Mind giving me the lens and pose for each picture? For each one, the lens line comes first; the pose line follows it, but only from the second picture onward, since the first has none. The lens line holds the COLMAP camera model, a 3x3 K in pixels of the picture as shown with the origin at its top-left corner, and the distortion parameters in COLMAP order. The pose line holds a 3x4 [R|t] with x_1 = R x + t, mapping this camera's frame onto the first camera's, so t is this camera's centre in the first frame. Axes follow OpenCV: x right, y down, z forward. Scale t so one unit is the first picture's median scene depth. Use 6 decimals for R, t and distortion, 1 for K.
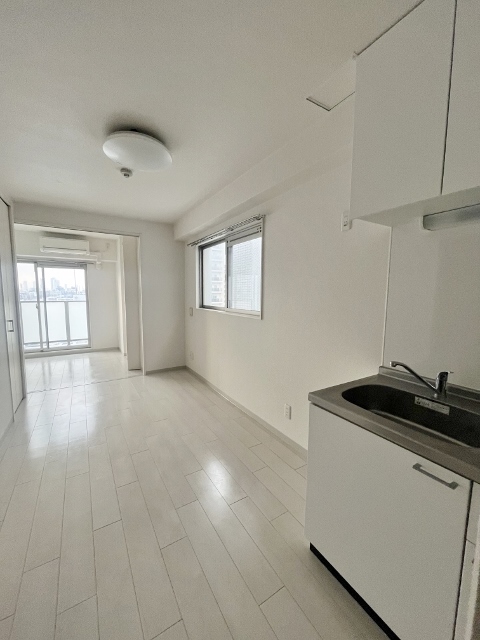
lens RADIAL K [[262.4, 0, 241.2], [0, 262.4, 321.0], [0, 0, 1]] dist [-0.001628, 0.000275]
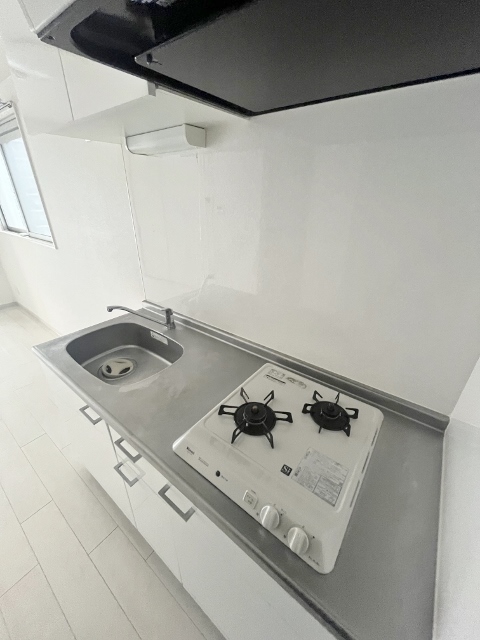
lens RADIAL K [[262.4, 0, 243.5], [0, 262.4, 319.3], [0, 0, 1]] dist [-0.001628, 0.000275]
pose [[0.934372, -0.153827, 0.321381, 0.212612], [0.039210, 0.940915, 0.336365, -0.033947], [-0.354134, -0.301689, 0.885197, -0.026594]]
